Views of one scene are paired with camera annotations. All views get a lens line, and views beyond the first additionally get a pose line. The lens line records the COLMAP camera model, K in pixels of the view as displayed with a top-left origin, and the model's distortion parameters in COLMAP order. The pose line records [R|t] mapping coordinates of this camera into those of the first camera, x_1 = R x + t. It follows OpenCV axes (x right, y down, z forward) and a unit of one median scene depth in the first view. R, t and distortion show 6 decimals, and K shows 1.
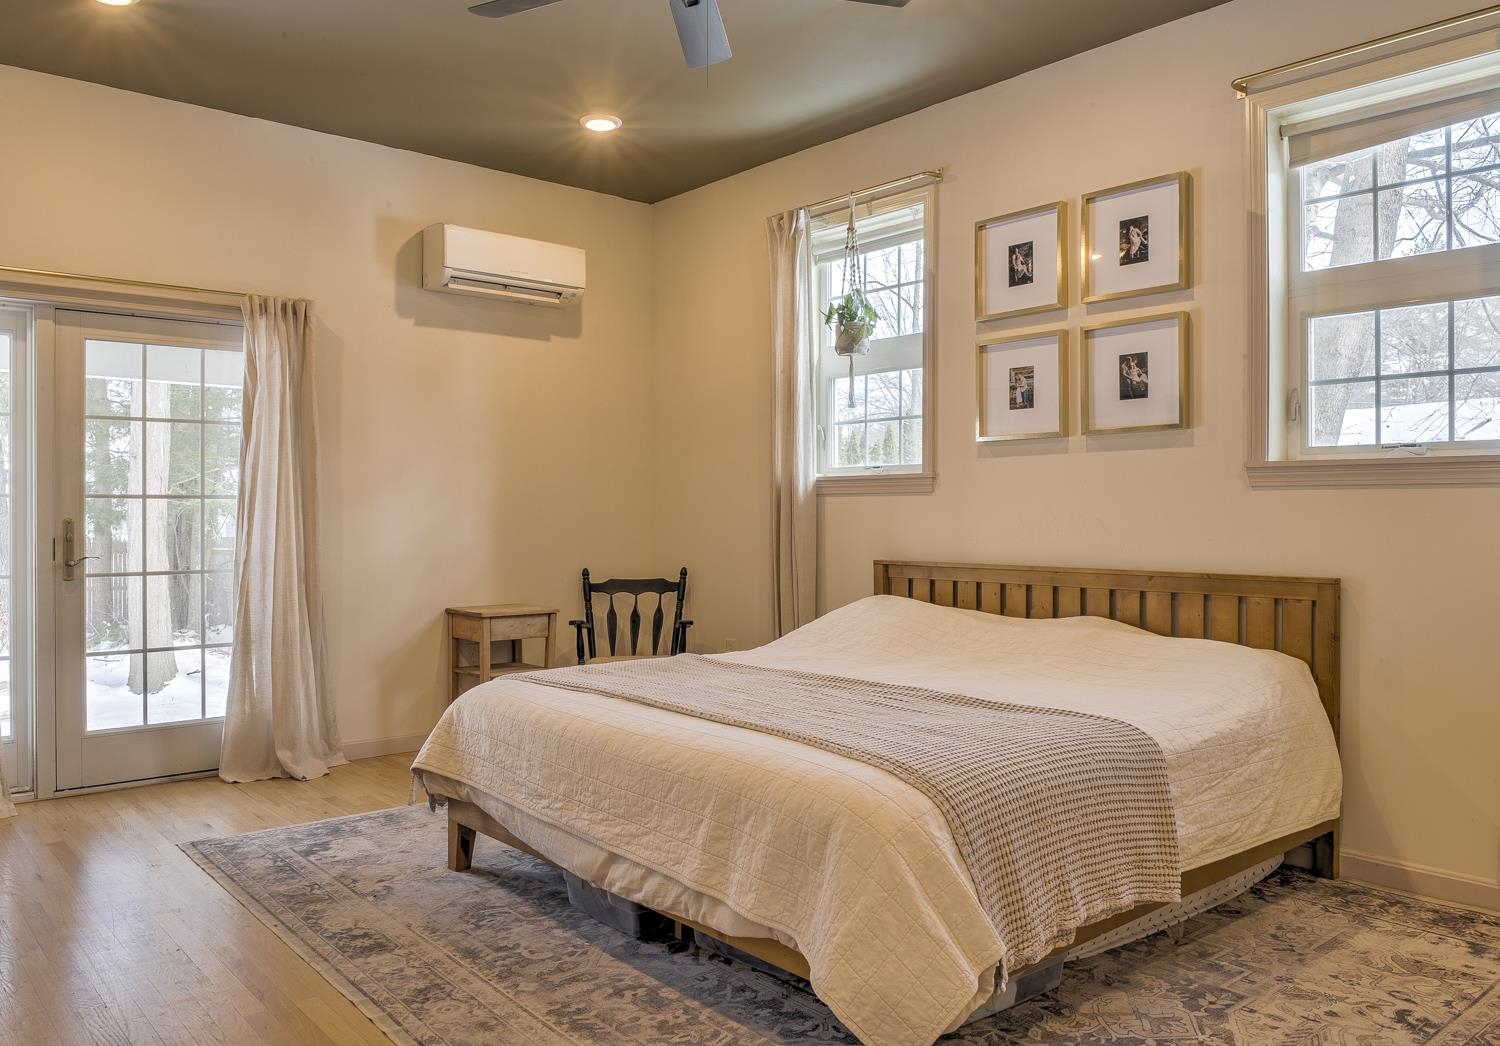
lens RADIAL K [[1096.5, 0, 746.6], [0, 1096.5, 507.2], [0, 0, 1]] dist [-0.003734, -0.002376]
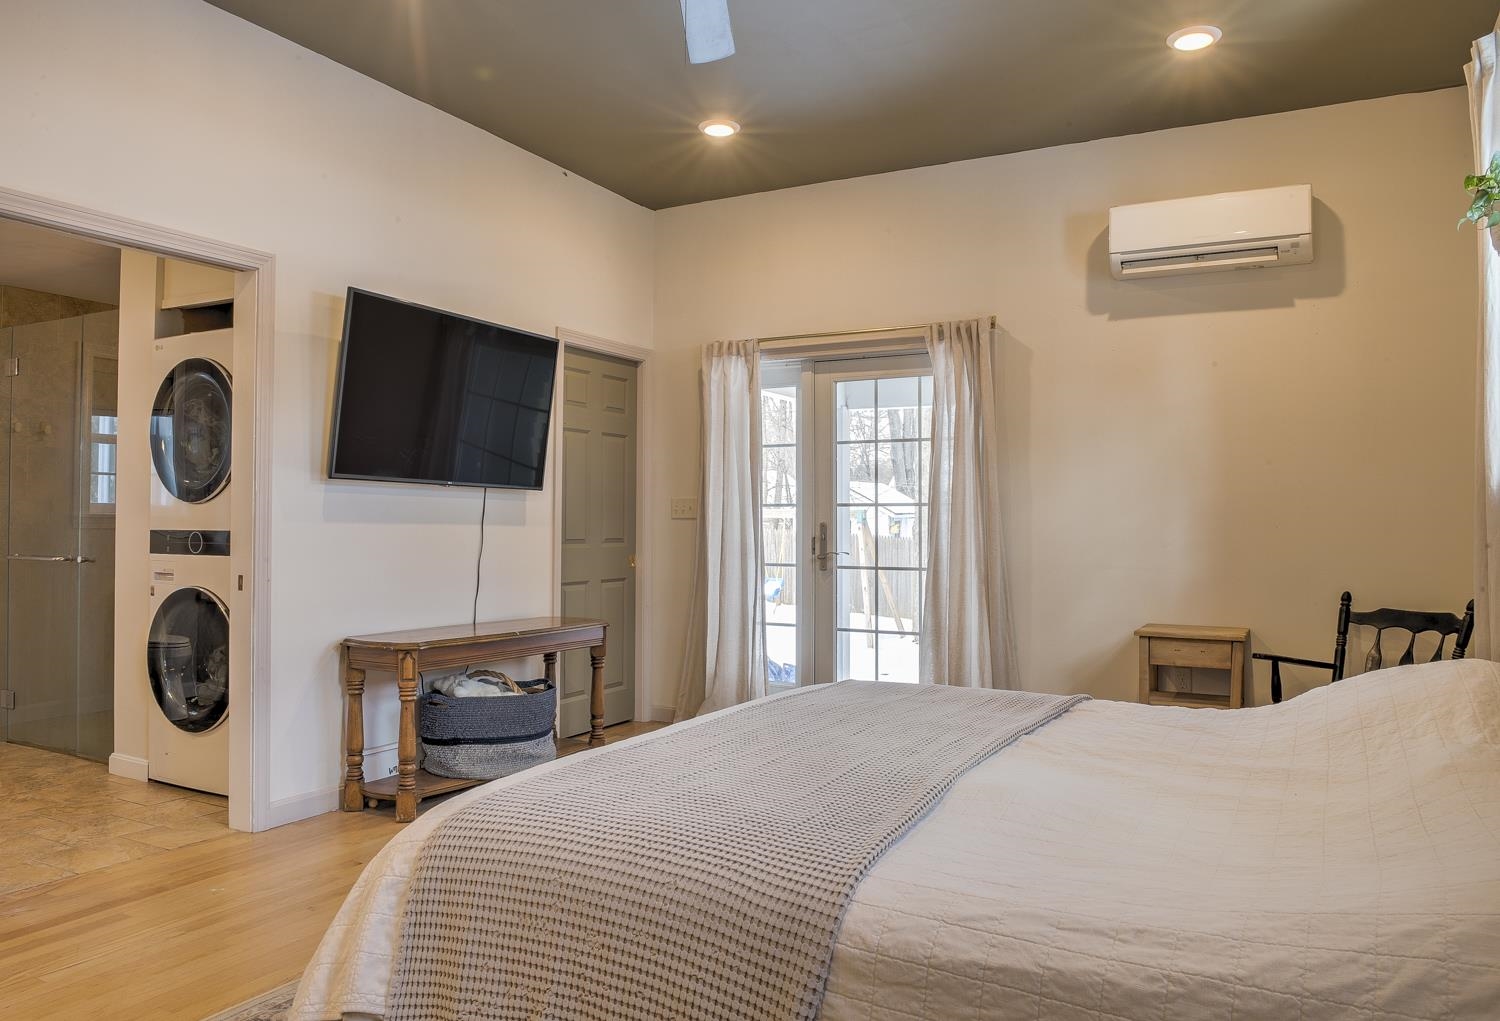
lens RADIAL K [[1063.8, 0, 750.0], [0, 1063.8, 510.5], [0, 0, 1]] dist [-0.046618, -0.001088]
pose [[0.361991, -0.007911, -0.932148, 0.462379], [-0.001845, 0.999956, -0.009203, 0.007359], [0.932180, 0.005051, 0.361961, 0.408535]]
